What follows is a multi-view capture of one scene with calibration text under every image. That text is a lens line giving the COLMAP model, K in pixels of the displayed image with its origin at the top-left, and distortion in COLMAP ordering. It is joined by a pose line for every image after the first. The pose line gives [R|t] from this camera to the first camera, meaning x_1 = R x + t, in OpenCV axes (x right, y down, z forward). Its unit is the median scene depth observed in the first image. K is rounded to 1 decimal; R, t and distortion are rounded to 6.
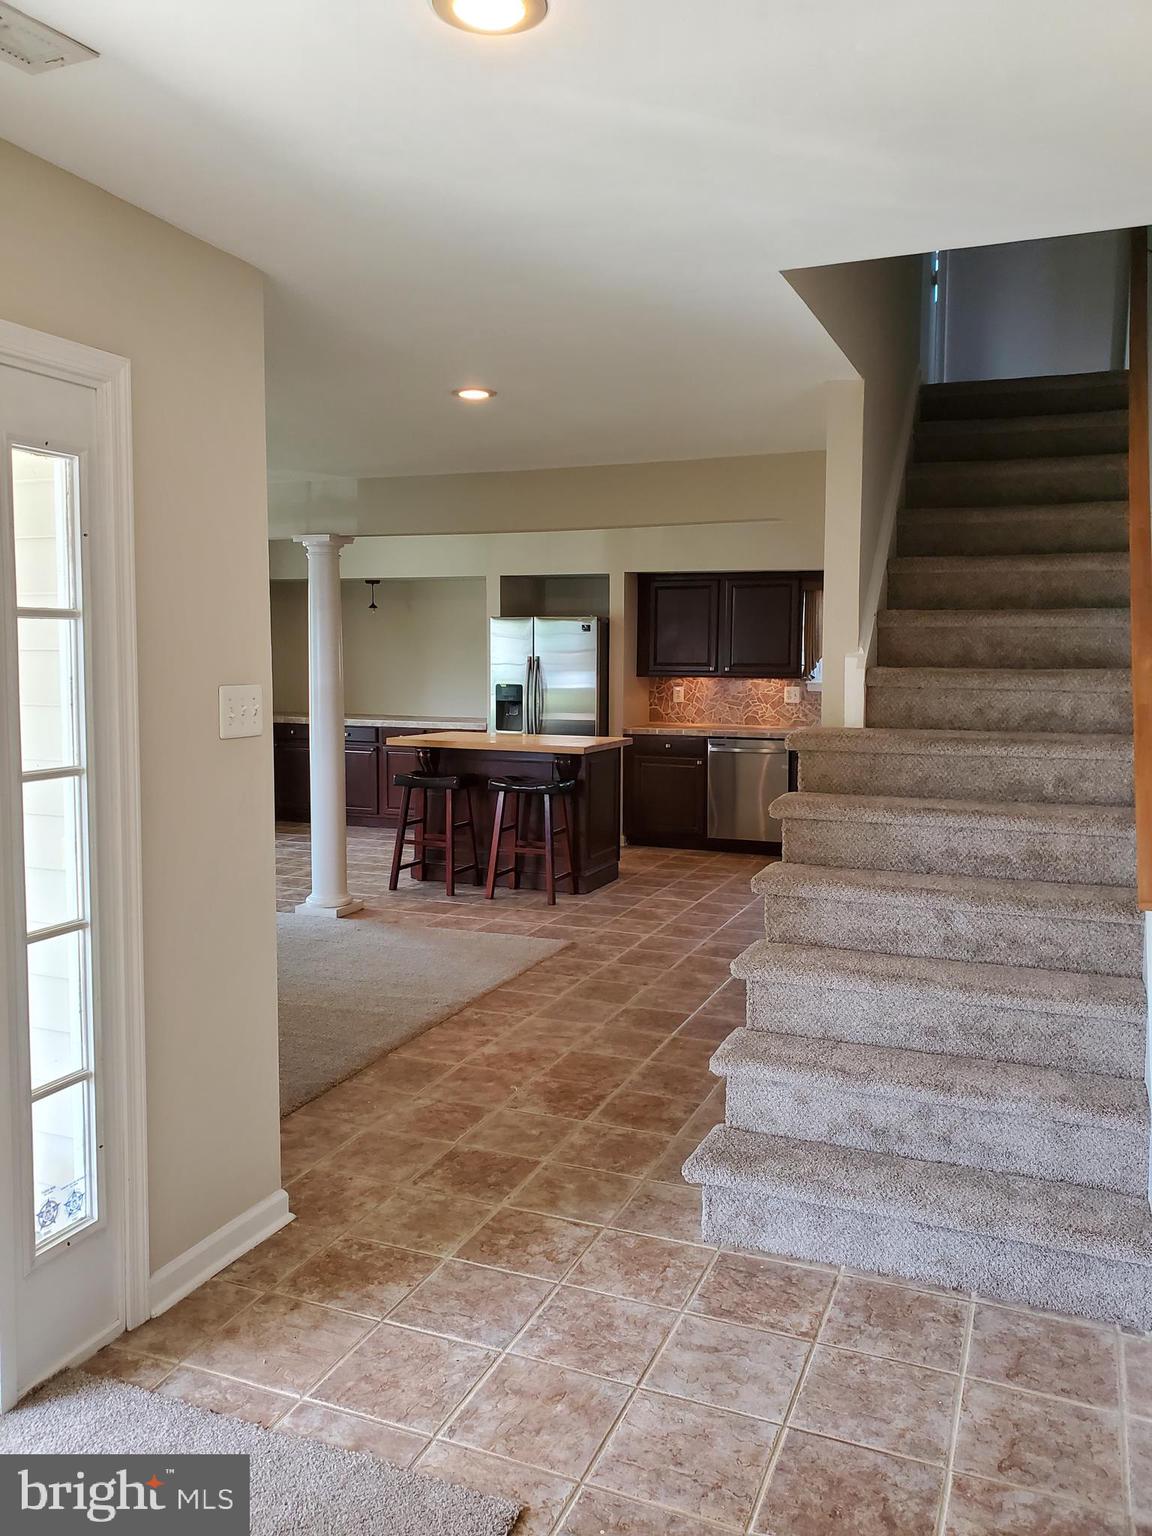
lens RADIAL K [[1197.7, 0, 554.4], [0, 1197.7, 767.8], [0, 0, 1]] dist [0.027119, -0.009501]
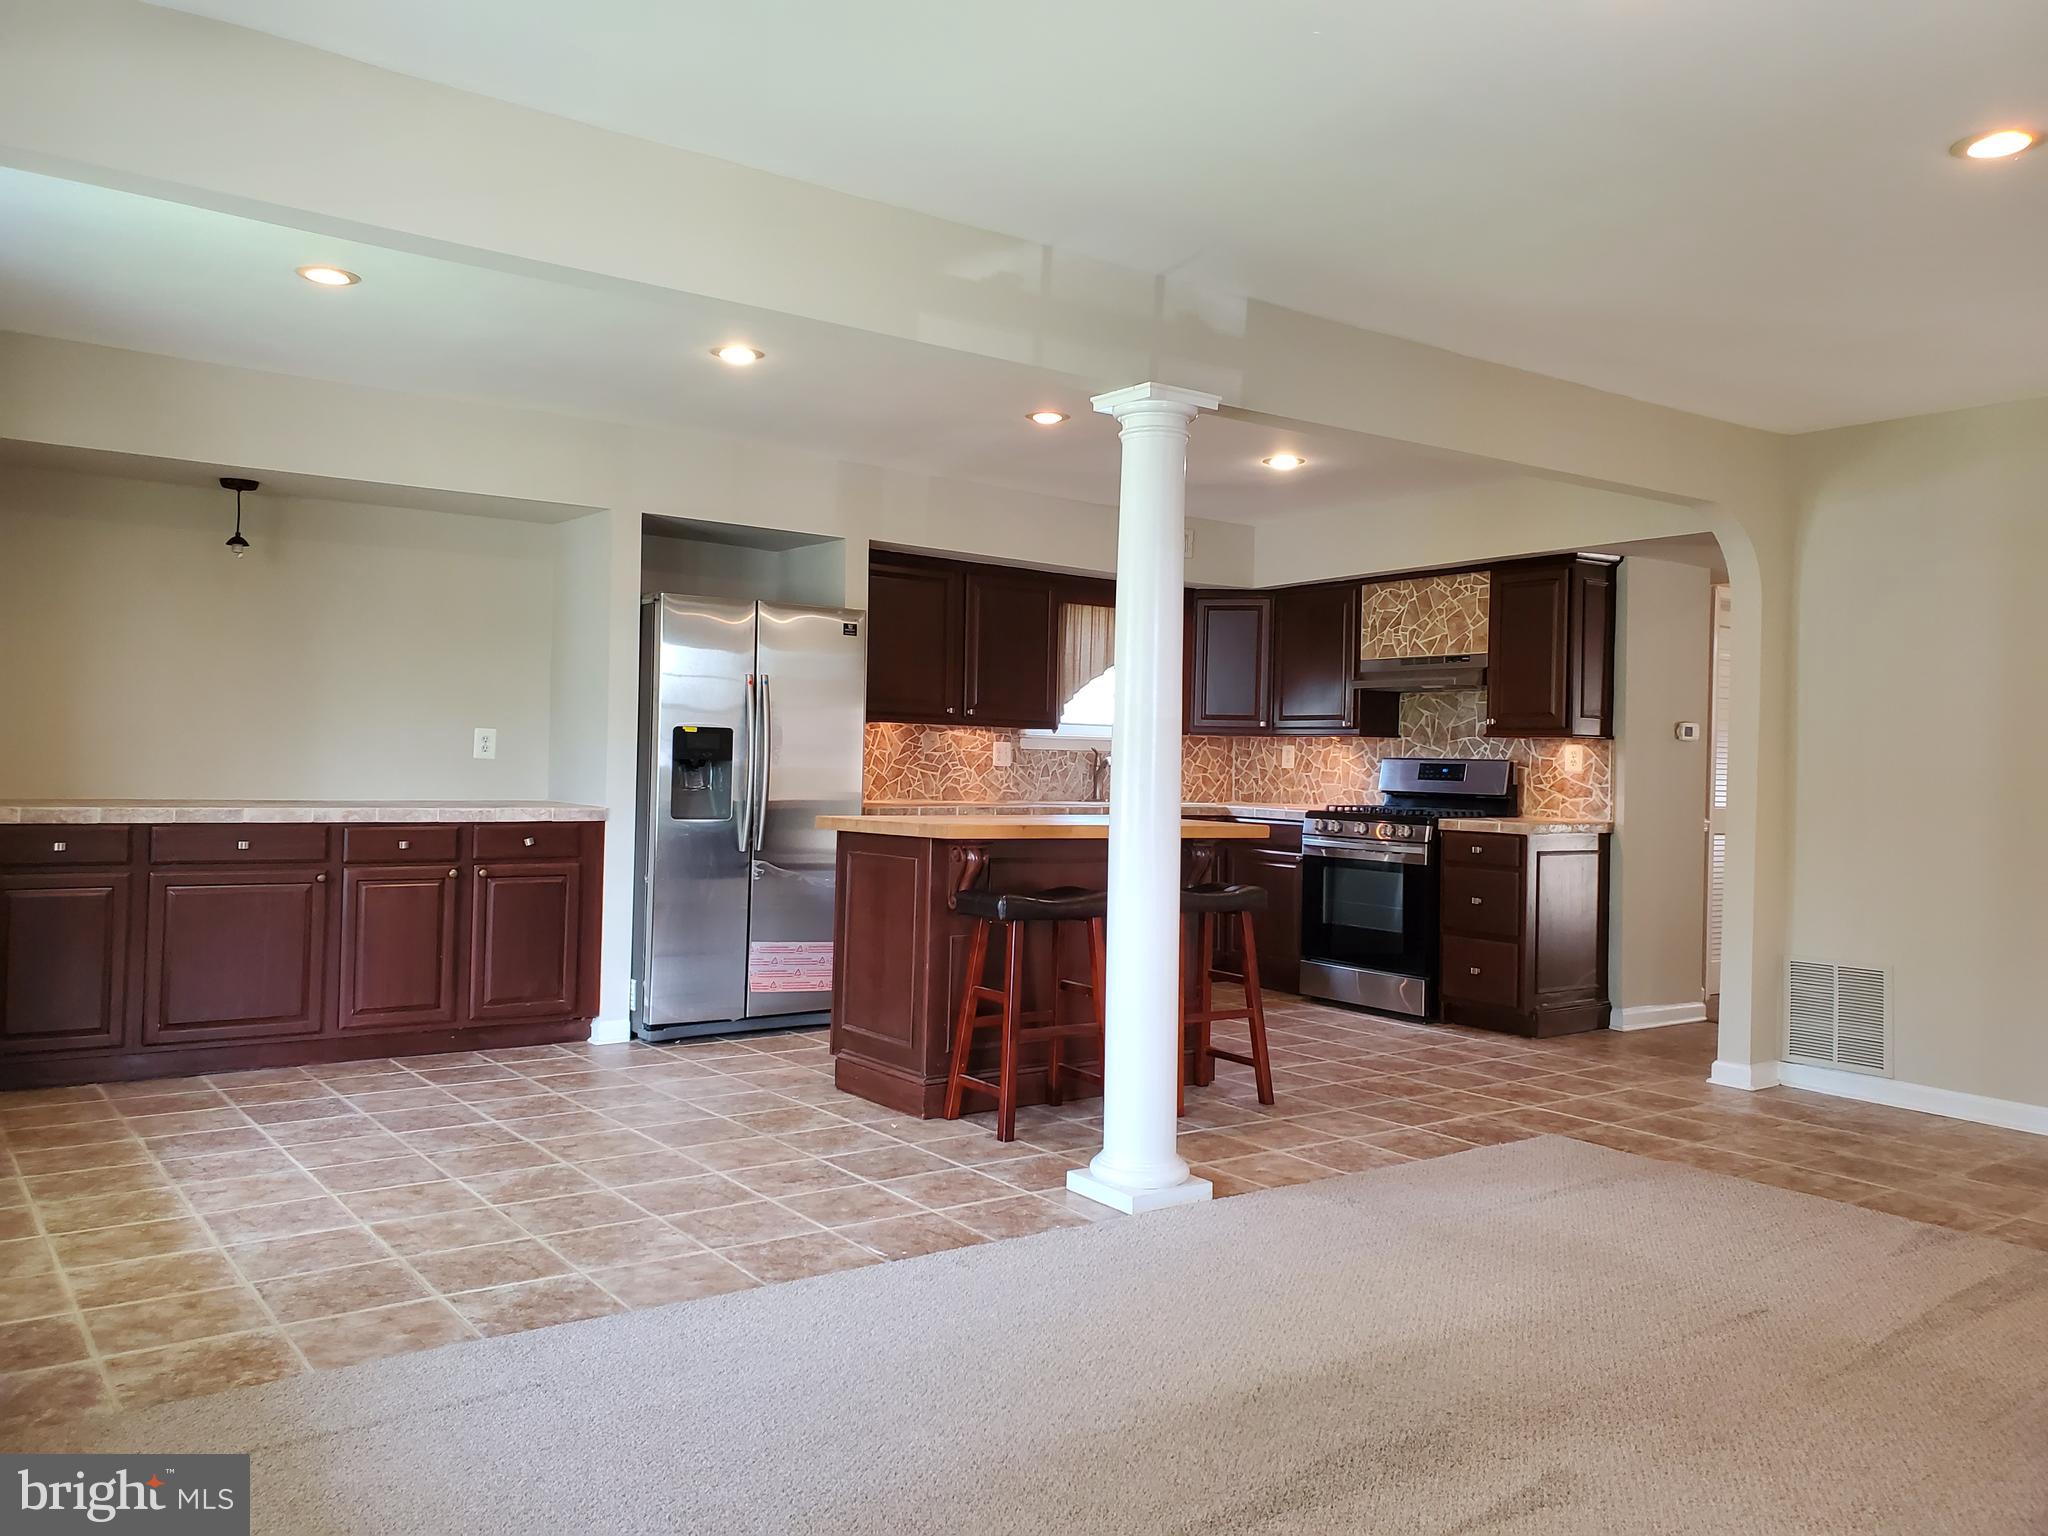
lens RADIAL K [[1596.9, 0, 1021.1], [0, 1596.9, 760.9], [0, 0, 1]] dist [0.027119, -0.009501]
pose [[0.516640, 0.007547, 0.856169, -0.559897], [0.060093, 0.997176, -0.045052, -0.016901], [-0.854091, 0.074725, 0.514727, 0.541678]]
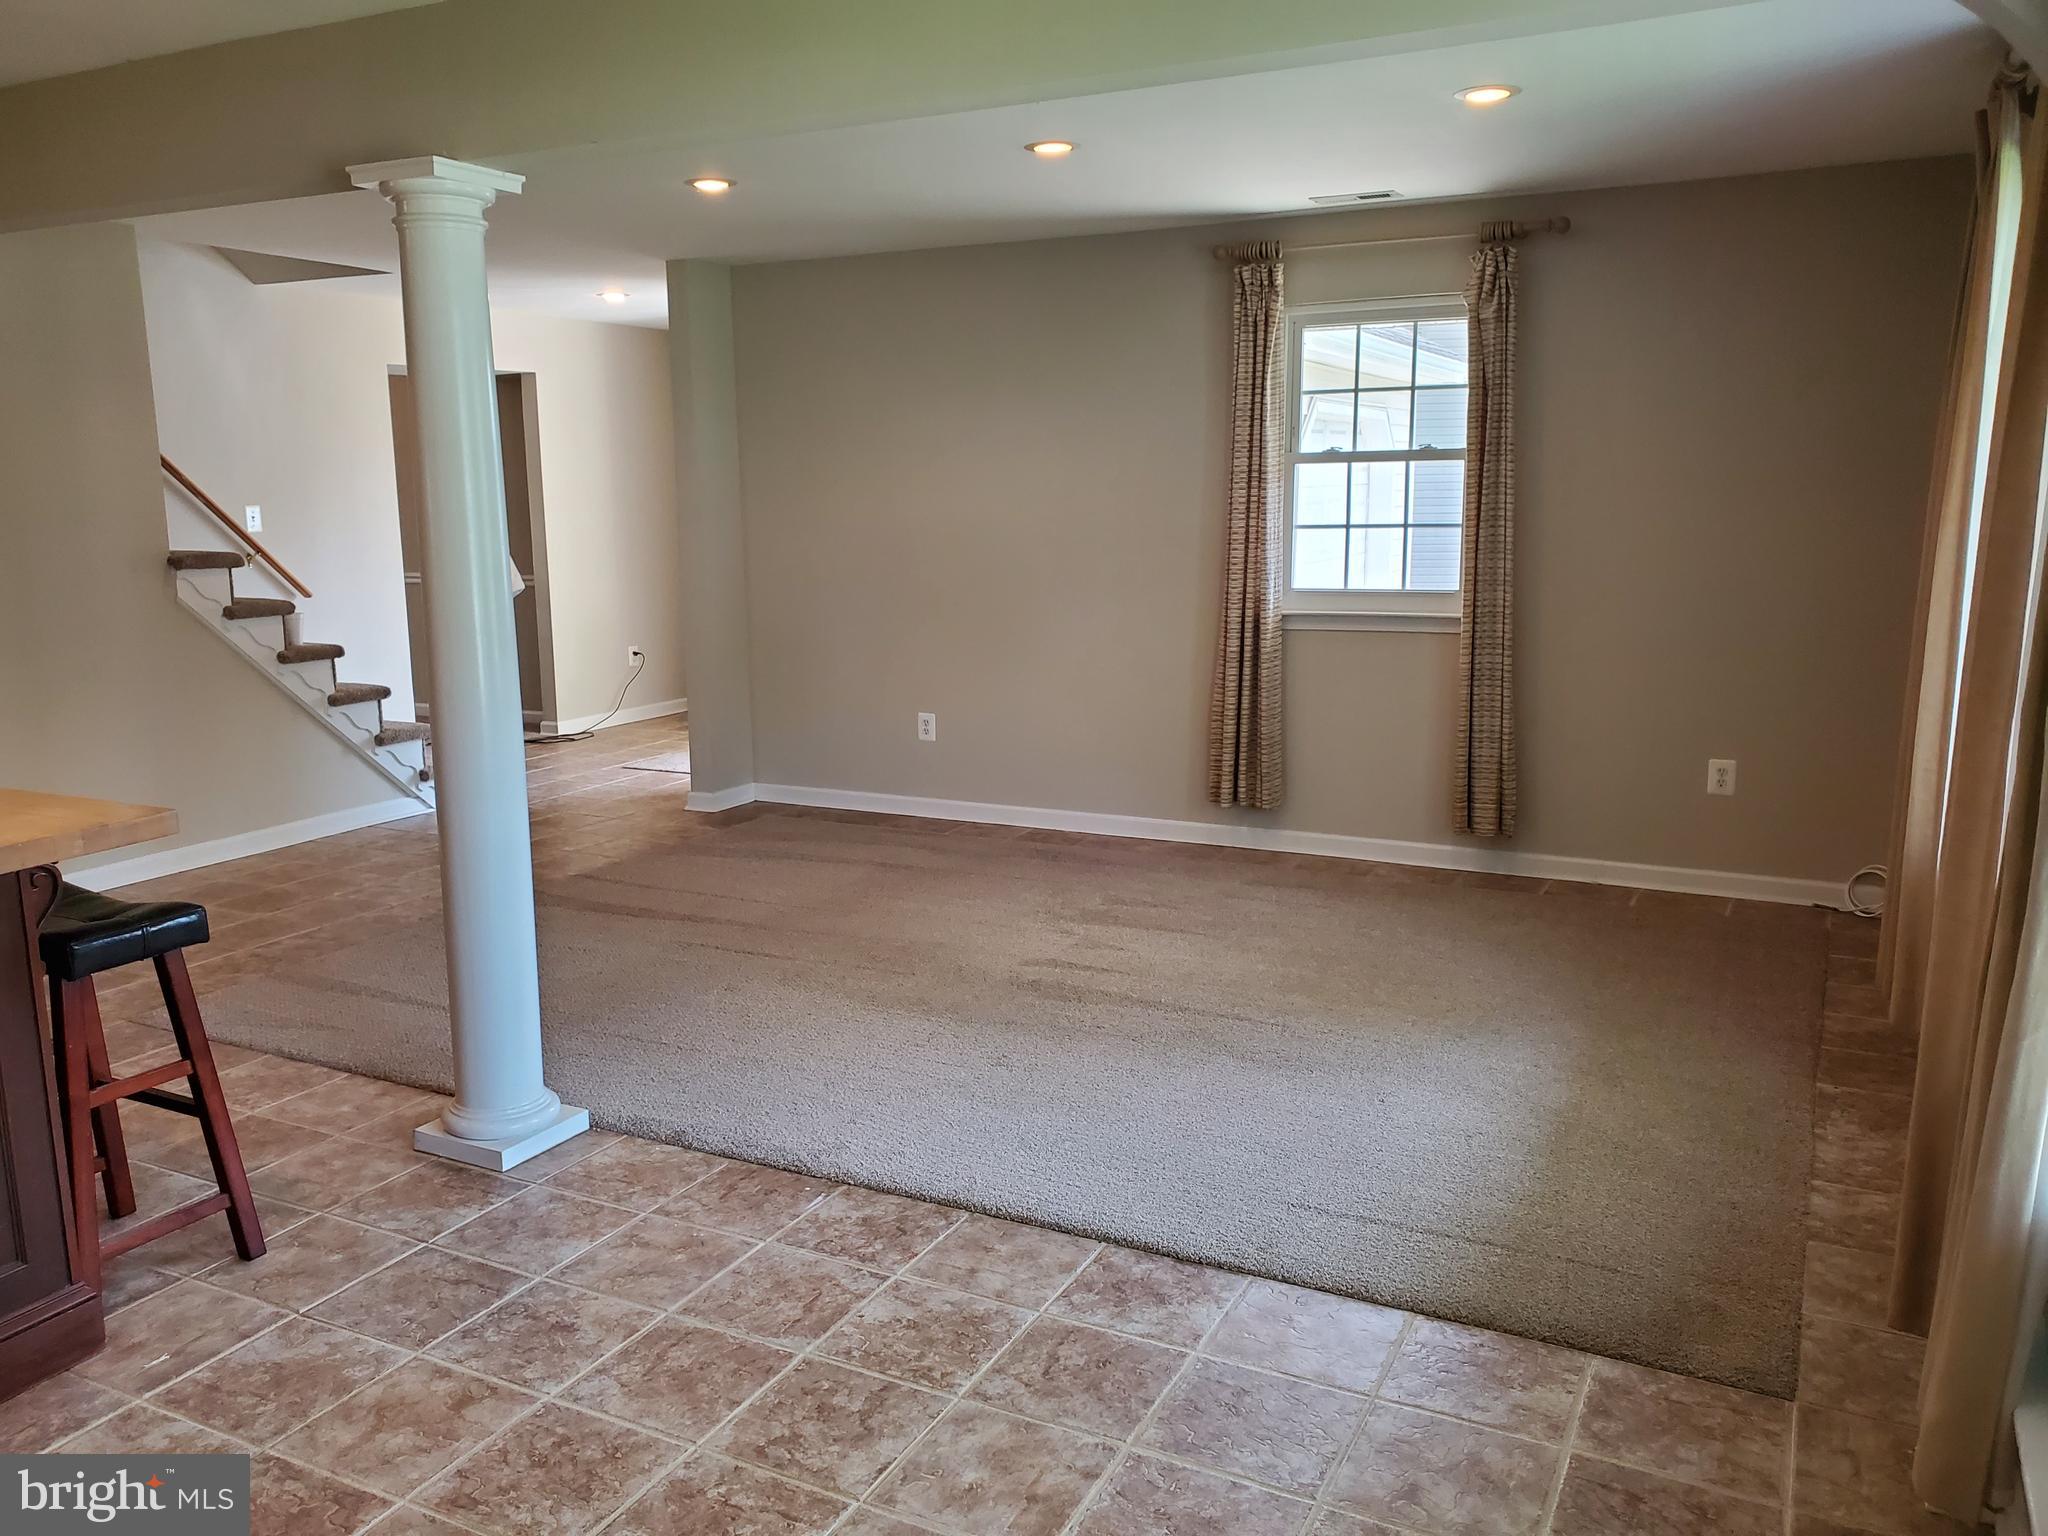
lens RADIAL K [[1596.9, 0, 989.6], [0, 1596.9, 776.4], [0, 0, 1]] dist [0.027119, -0.009501]
pose [[-0.996281, -0.009433, 0.085642, -0.299372], [0.014728, 0.960713, 0.277153, -0.110886], [-0.084891, 0.277383, -0.957002, 1.119736]]
